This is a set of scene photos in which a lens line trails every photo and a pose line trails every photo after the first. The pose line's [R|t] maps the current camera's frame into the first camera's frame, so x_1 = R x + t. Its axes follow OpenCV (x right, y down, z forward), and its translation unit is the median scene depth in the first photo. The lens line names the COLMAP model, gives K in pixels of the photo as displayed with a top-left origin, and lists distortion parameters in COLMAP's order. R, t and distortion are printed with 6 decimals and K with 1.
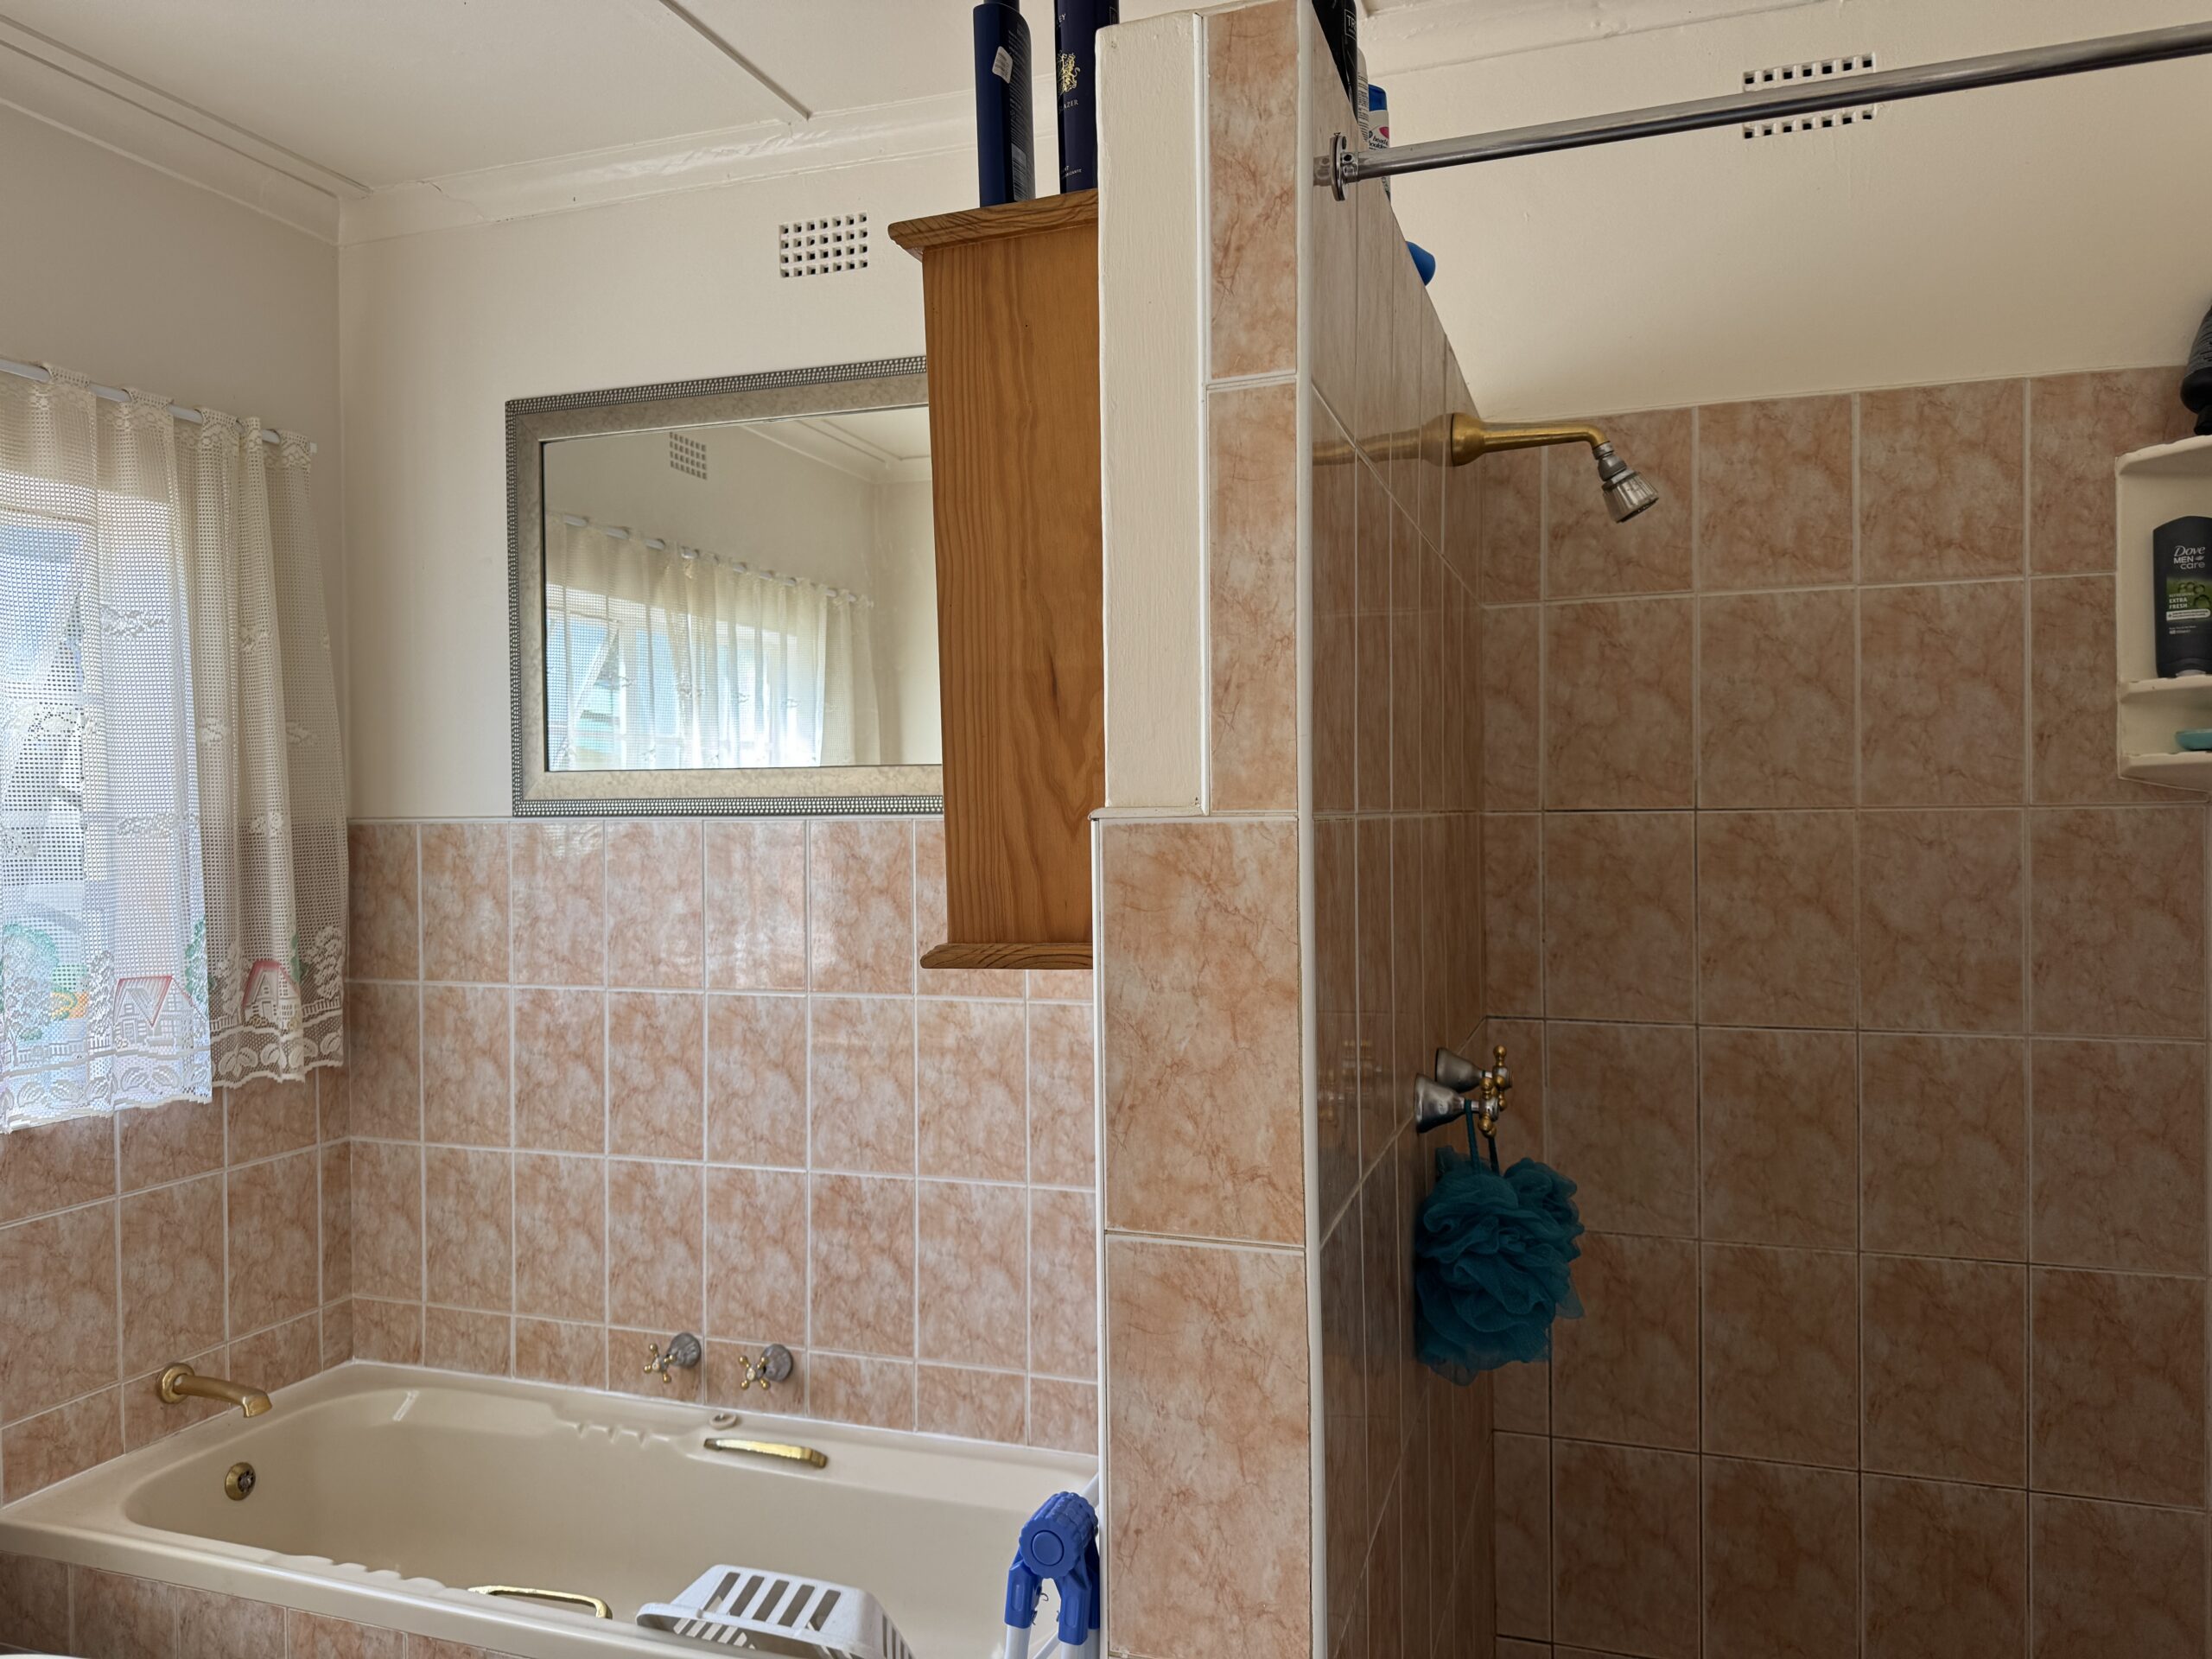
lens RADIAL K [[1563.3, 0, 1096.6], [0, 1563.3, 827.6], [0, 0, 1]] dist [0.032880, -0.043333]
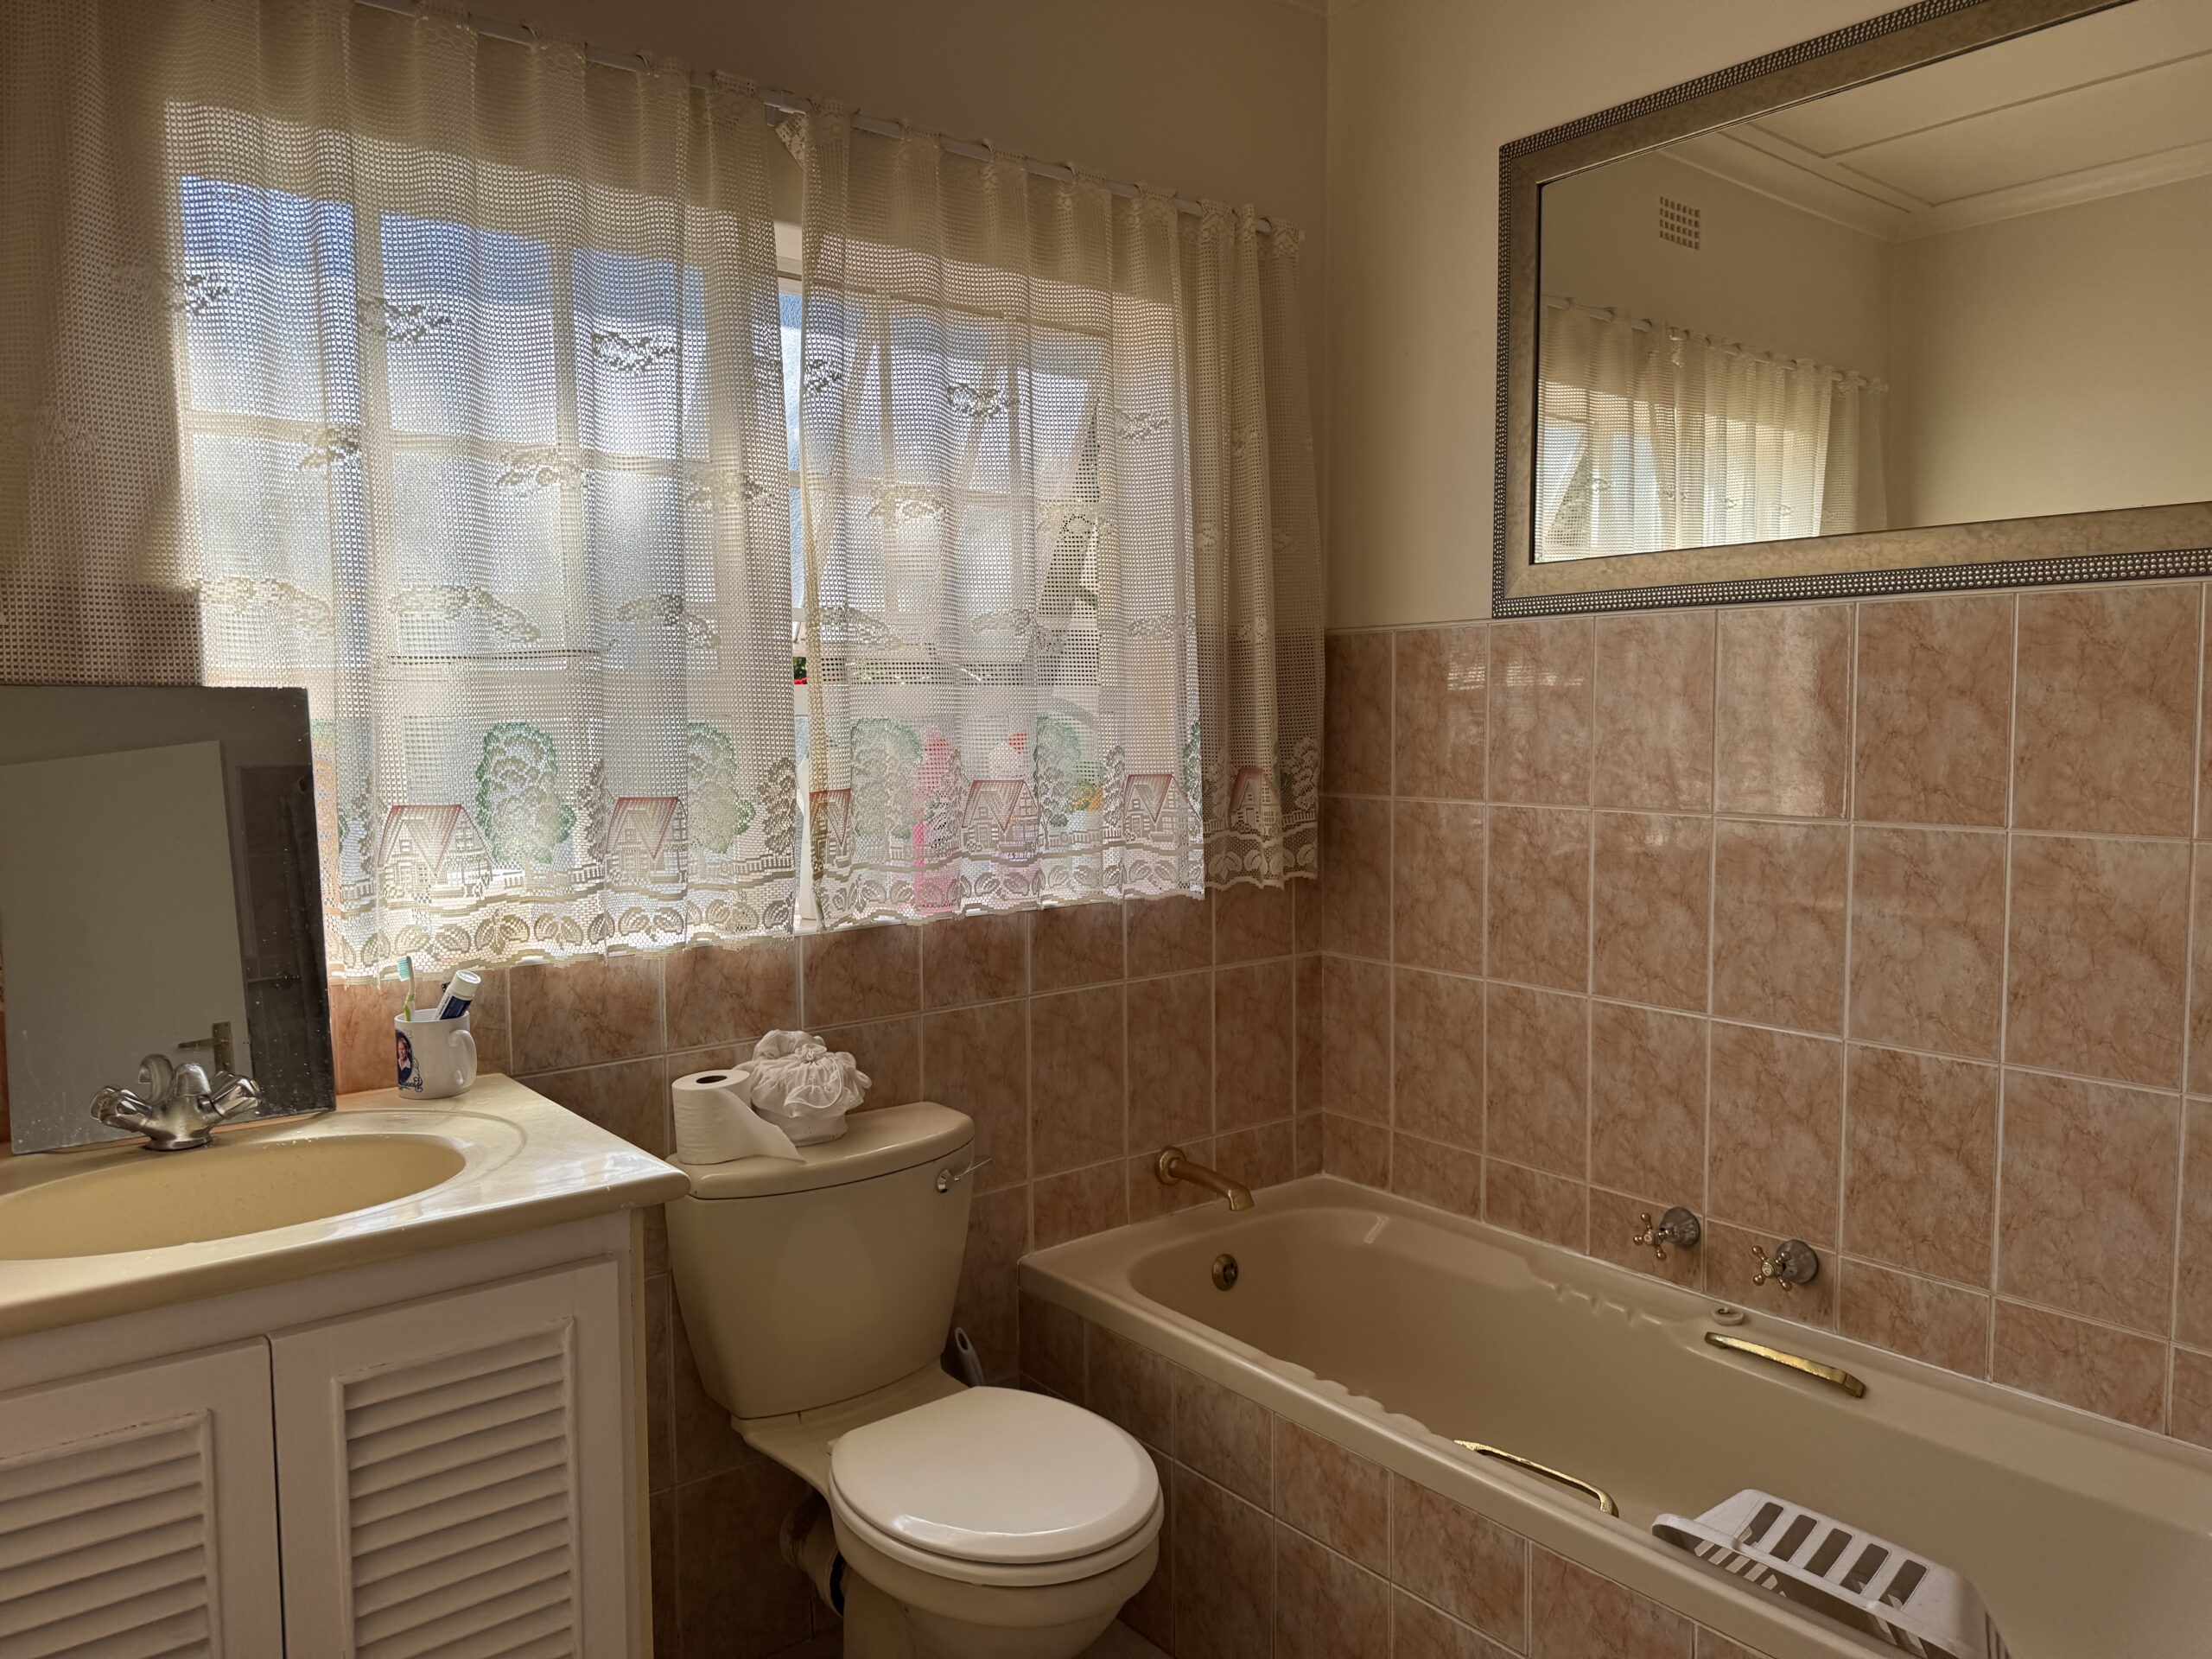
lens RADIAL K [[1531.3, 0, 1116.4], [0, 1531.3, 827.8], [0, 0, 1]] dist [0.125976, -0.180785]
pose [[0.851358, 0.043099, -0.522812, -0.086722], [-0.006240, 0.997381, 0.072059, 0.053095], [0.524548, -0.058086, 0.849397, 0.119684]]
